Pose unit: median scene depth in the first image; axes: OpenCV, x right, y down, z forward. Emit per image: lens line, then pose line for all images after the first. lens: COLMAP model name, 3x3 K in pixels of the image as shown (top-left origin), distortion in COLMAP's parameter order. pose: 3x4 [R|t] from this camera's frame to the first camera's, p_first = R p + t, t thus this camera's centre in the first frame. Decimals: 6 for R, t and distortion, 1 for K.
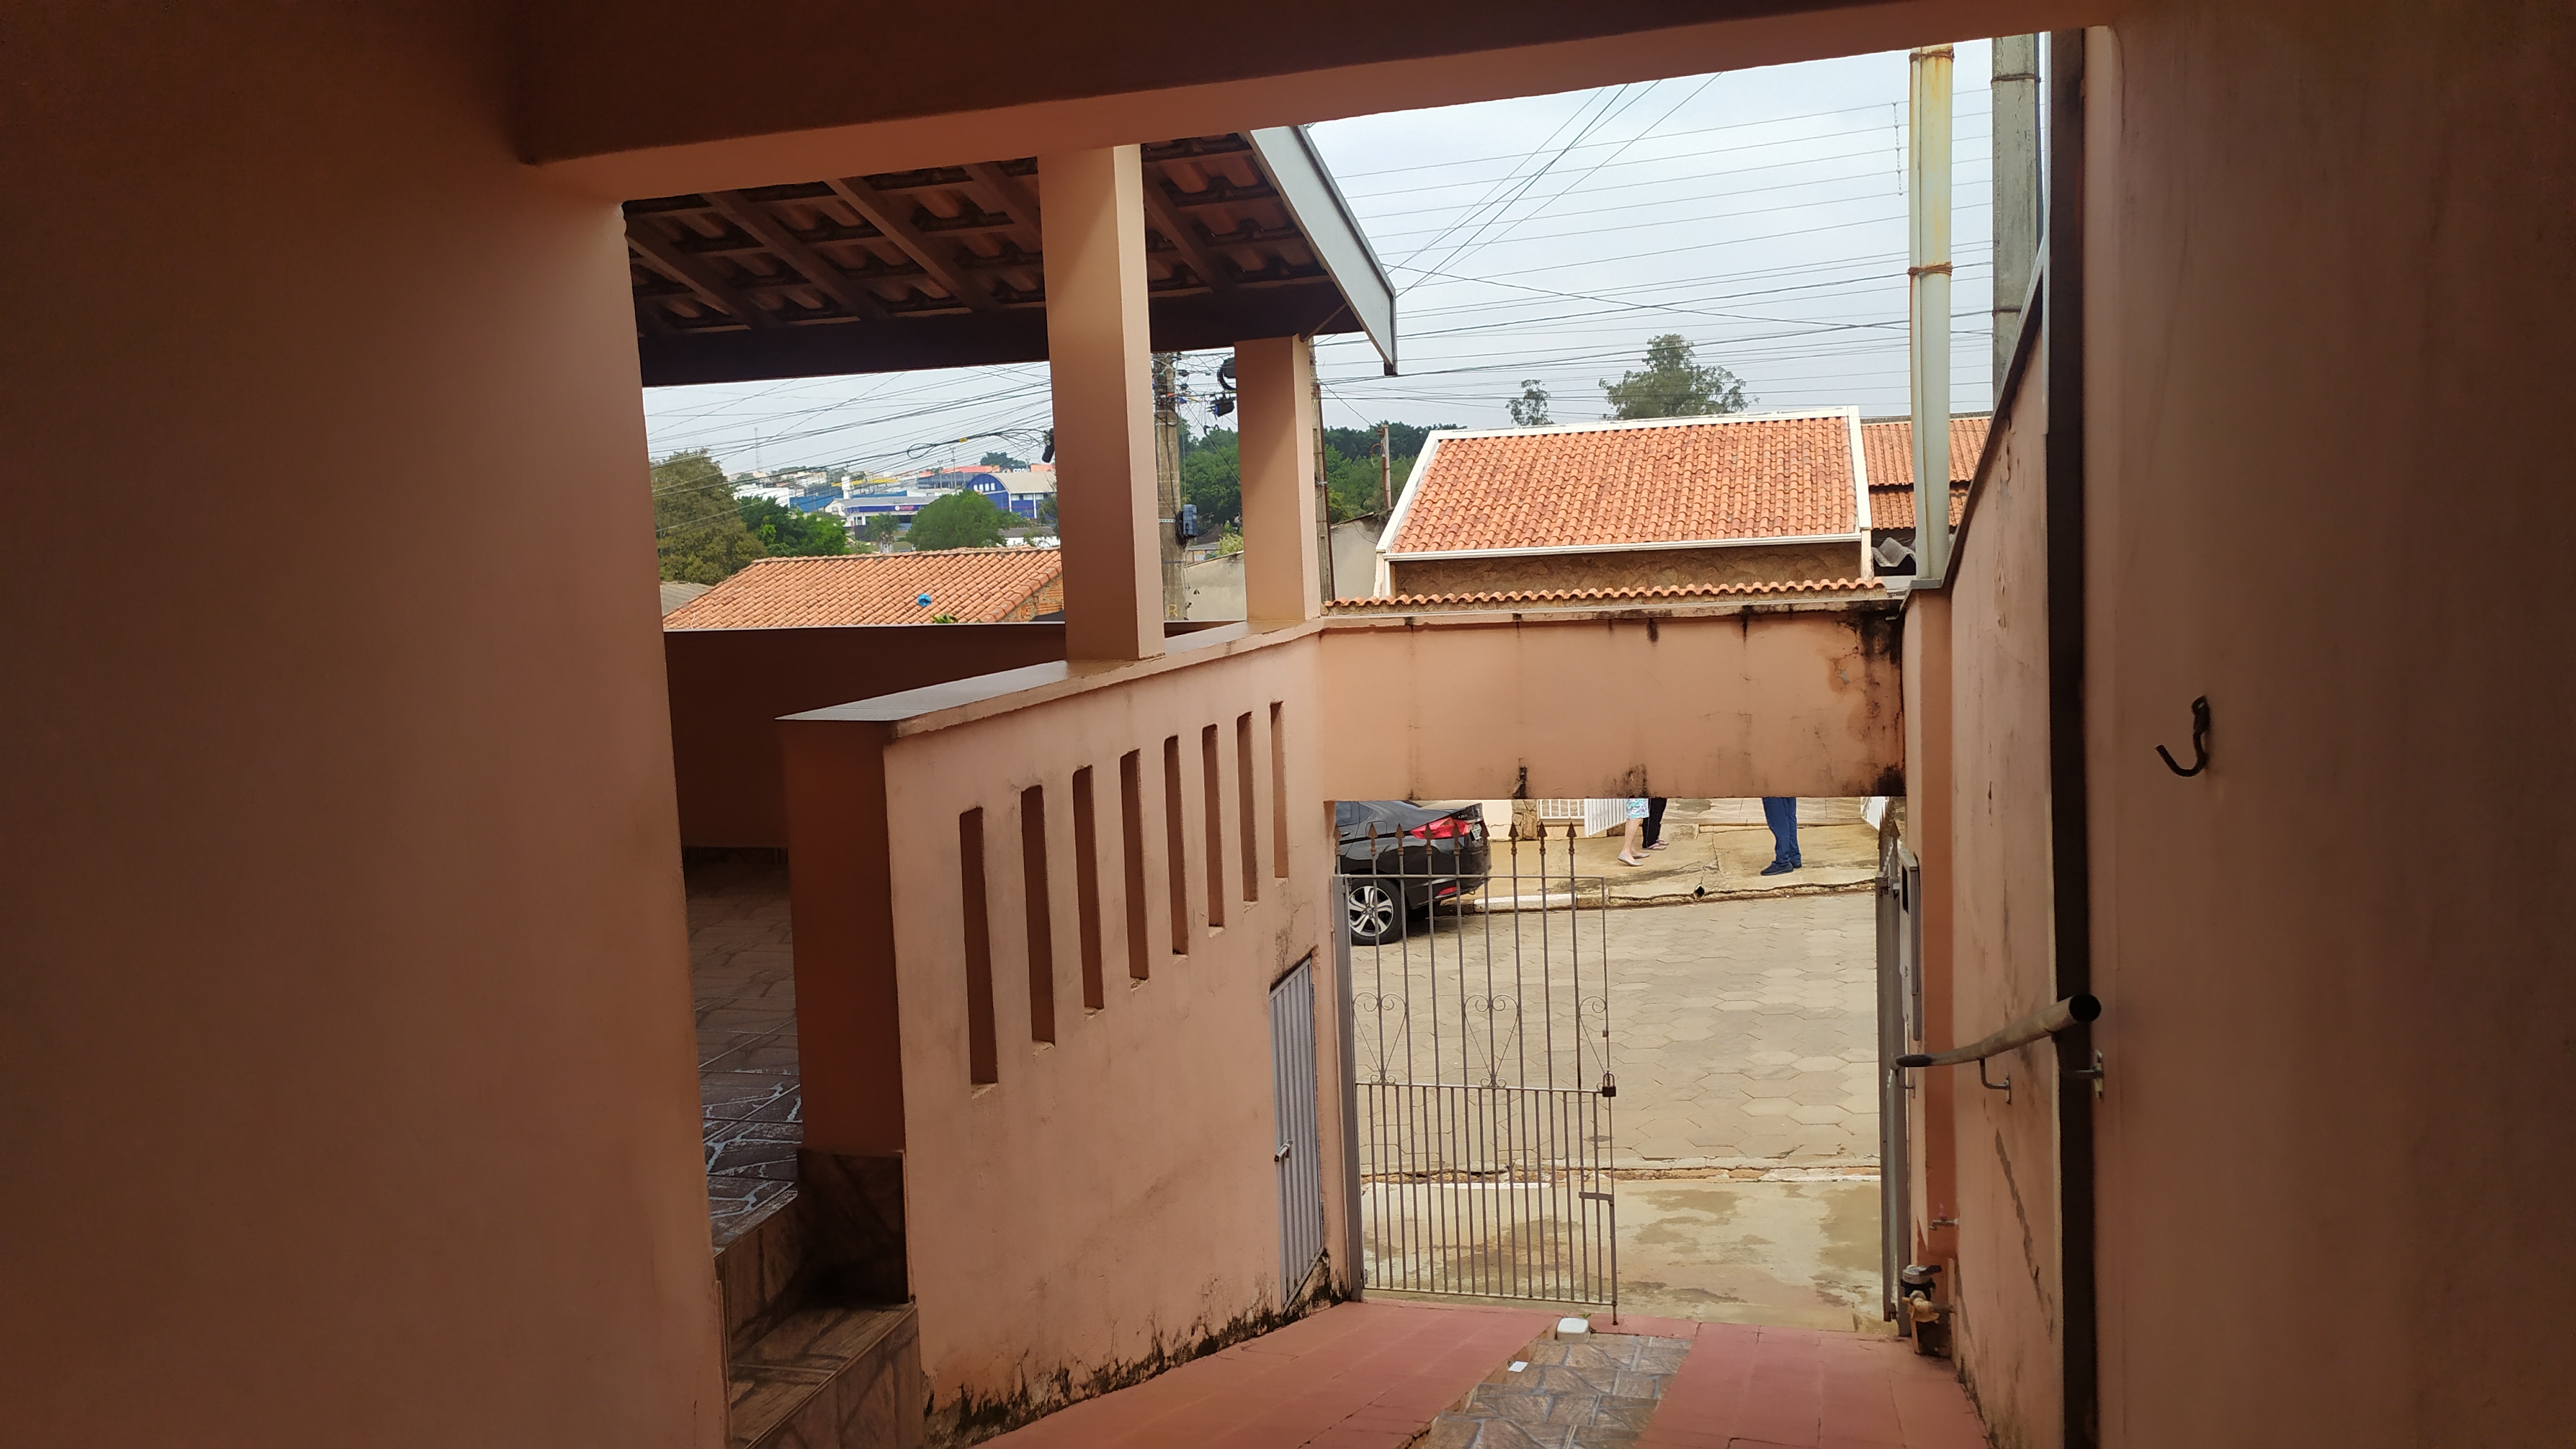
lens RADIAL K [[1935.1, 0, 1288.0], [0, 1935.1, 724.5], [0, 0, 1]] dist [0.051637, -0.001746]
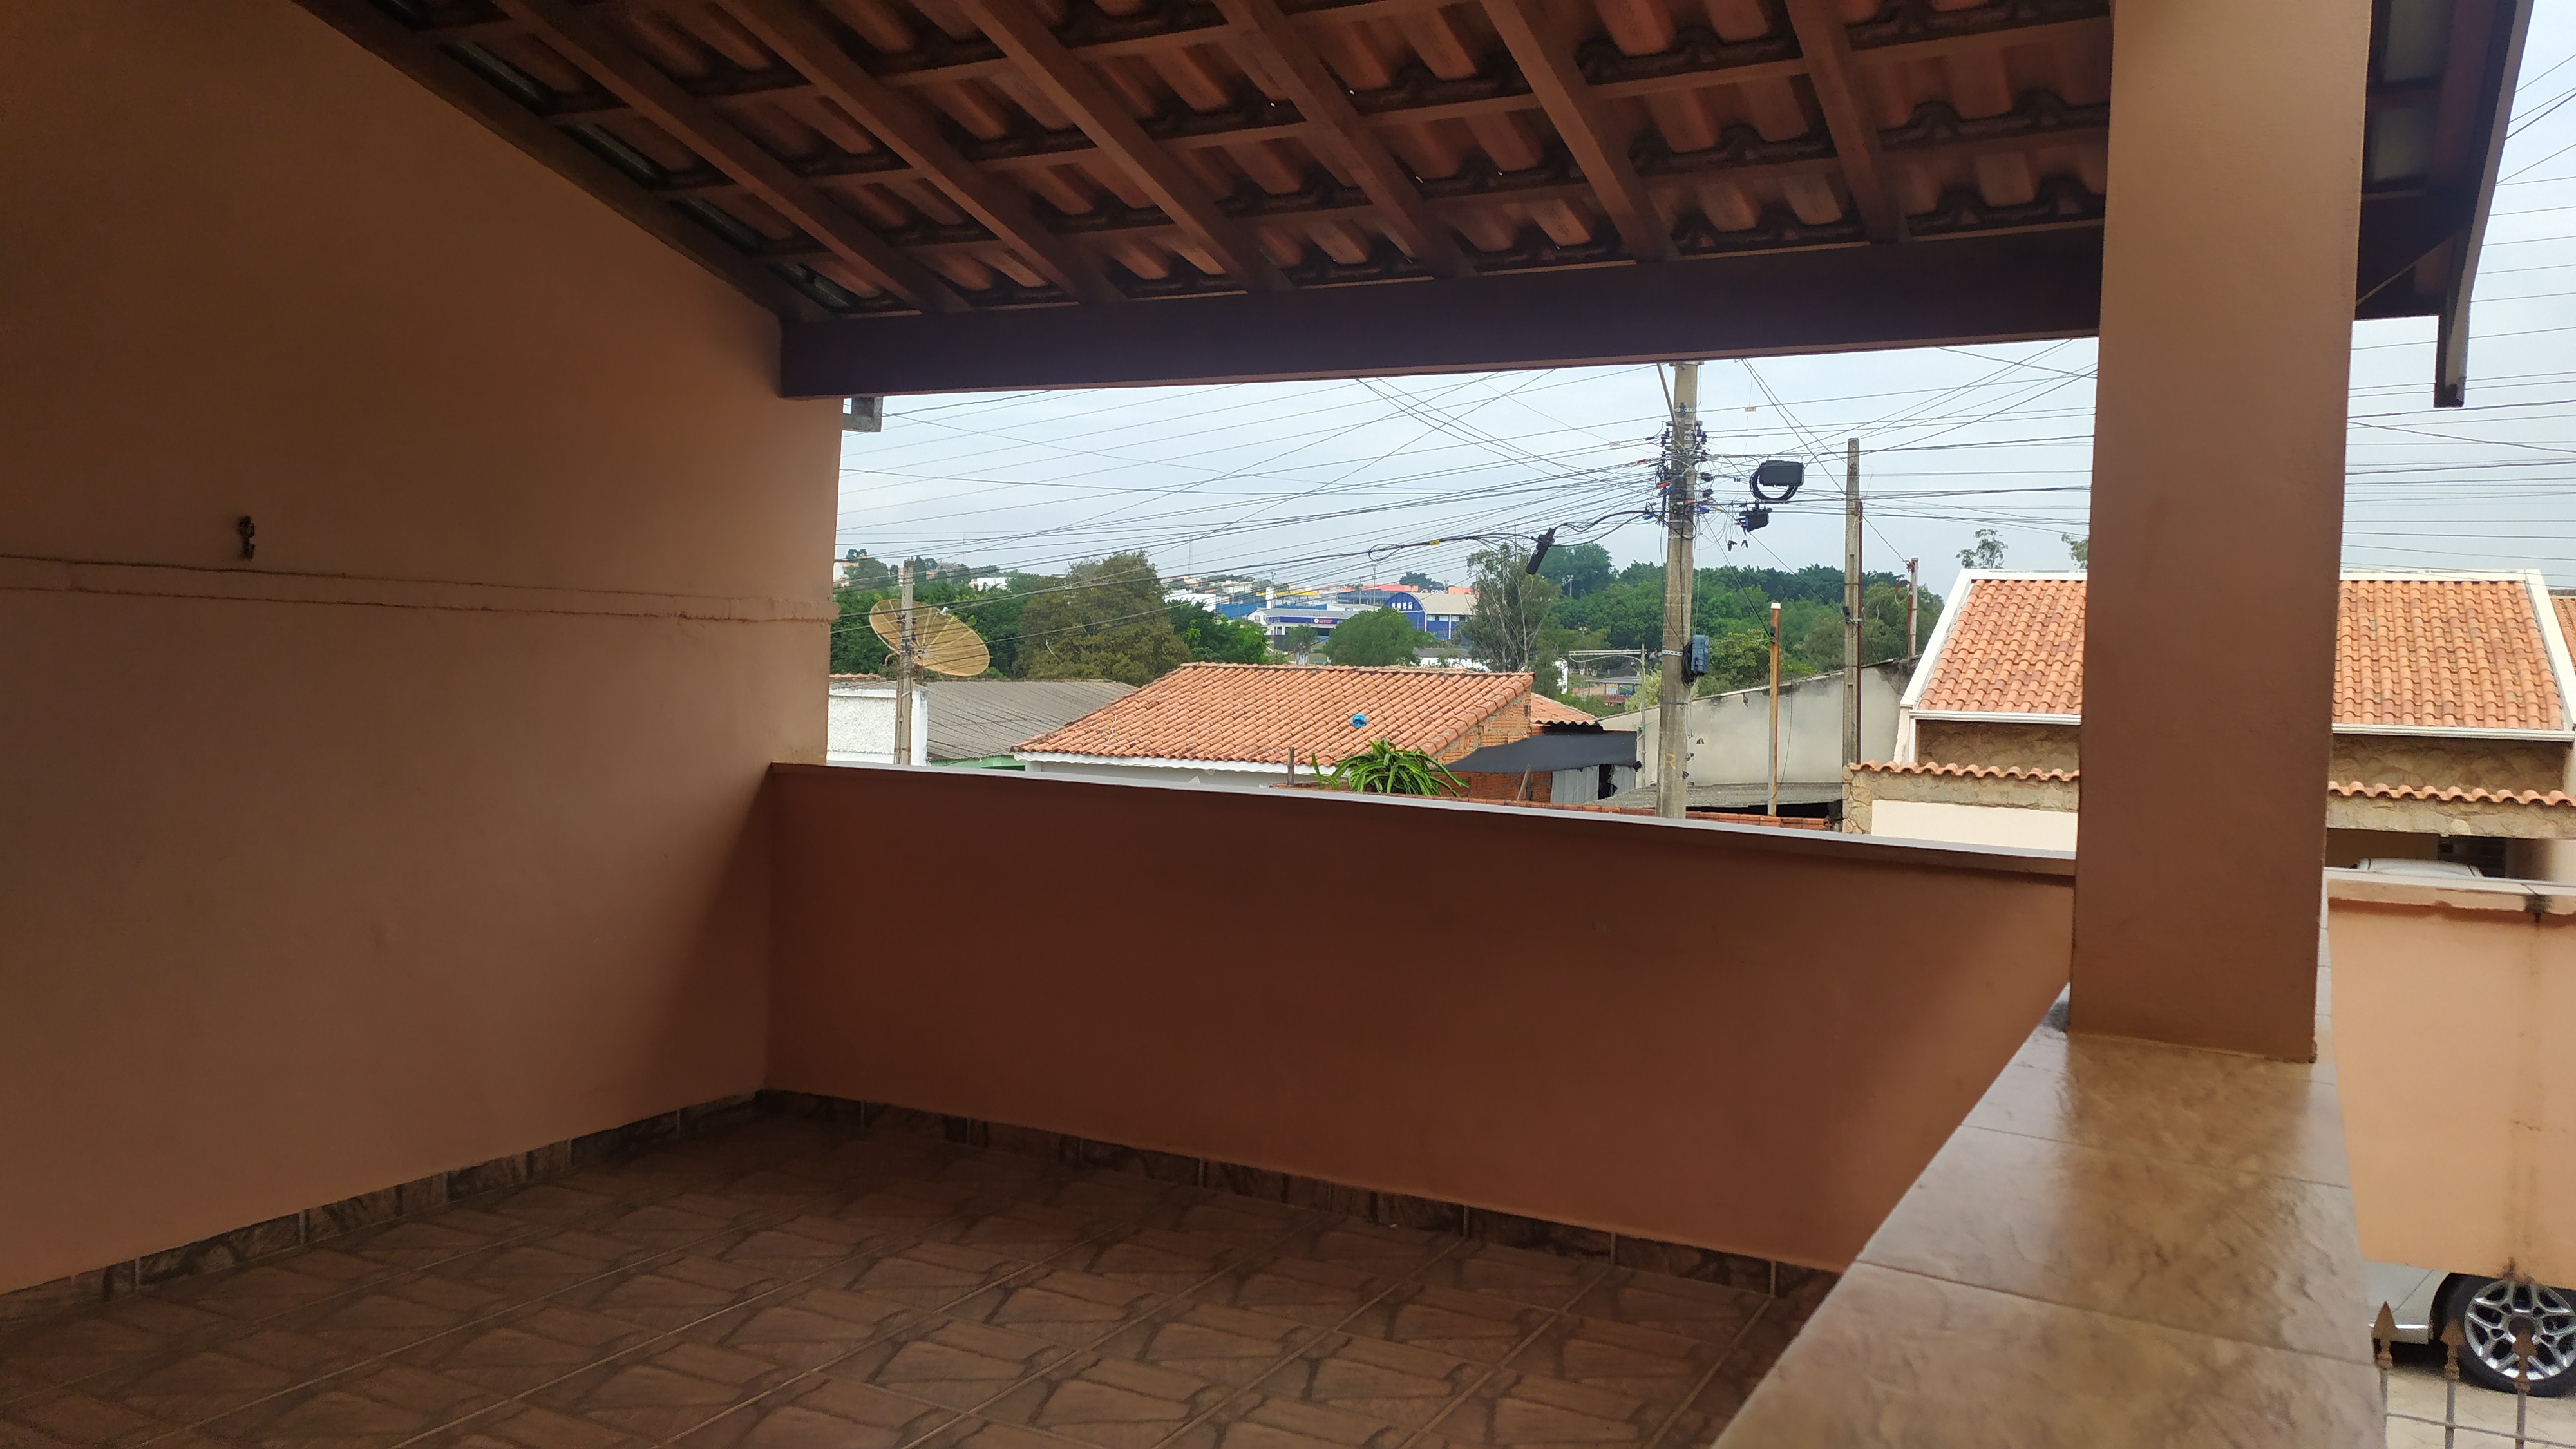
lens RADIAL K [[1935.1, 0, 1288.0], [0, 1935.1, 724.5], [0, 0, 1]] dist [0.051637, -0.001746]
pose [[0.975454, 0.077631, -0.206066, -0.034792], [-0.090607, 0.994406, -0.054285, -0.010648], [0.200699, 0.071624, 0.977031, 0.114330]]
